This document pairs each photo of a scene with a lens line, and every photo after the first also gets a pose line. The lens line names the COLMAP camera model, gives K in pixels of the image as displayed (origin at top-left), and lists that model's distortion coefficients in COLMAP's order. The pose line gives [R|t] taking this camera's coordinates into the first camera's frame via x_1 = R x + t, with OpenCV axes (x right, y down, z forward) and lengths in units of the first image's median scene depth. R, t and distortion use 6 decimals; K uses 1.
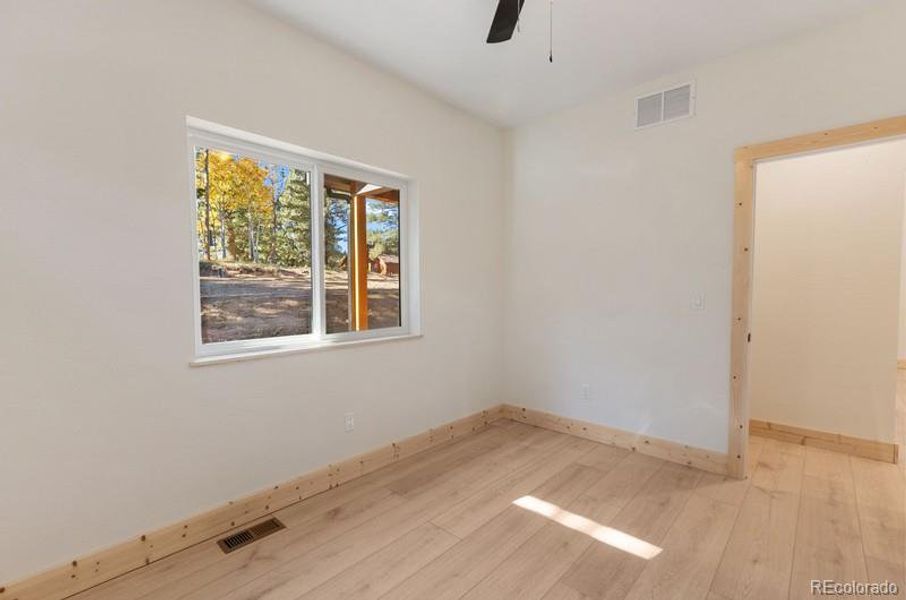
lens RADIAL K [[404.1, 0, 457.6], [0, 404.1, 301.4], [0, 0, 1]] dist [0.002460, 0.000524]
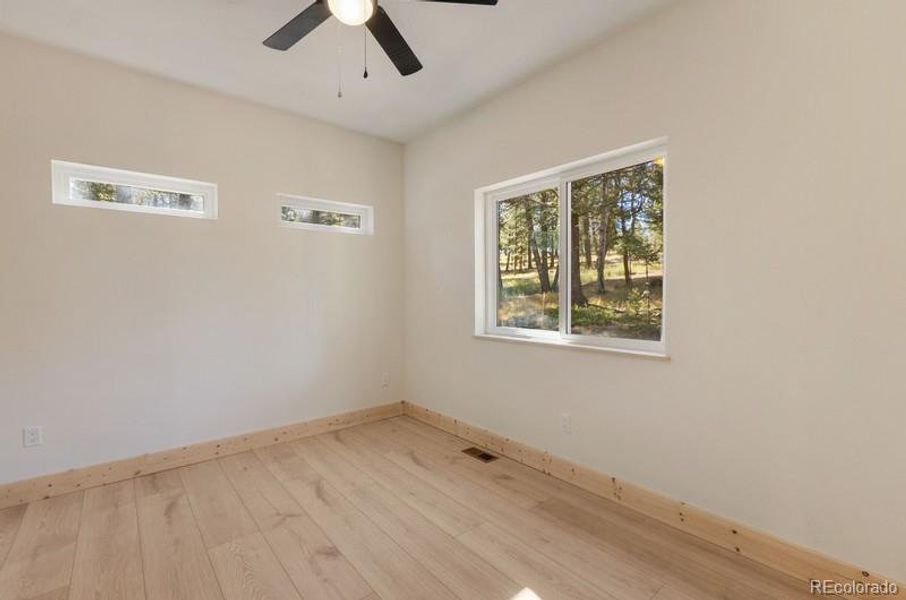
lens RADIAL K [[411.4, 0, 453.0], [0, 411.4, 300.0], [0, 0, 1]] dist [0.021447, -0.000051]
pose [[-0.142730, 0.023754, -0.989477, 0.855508], [-0.025750, 0.999284, 0.027704, -0.032645], [0.989427, 0.029433, -0.142016, 0.934561]]
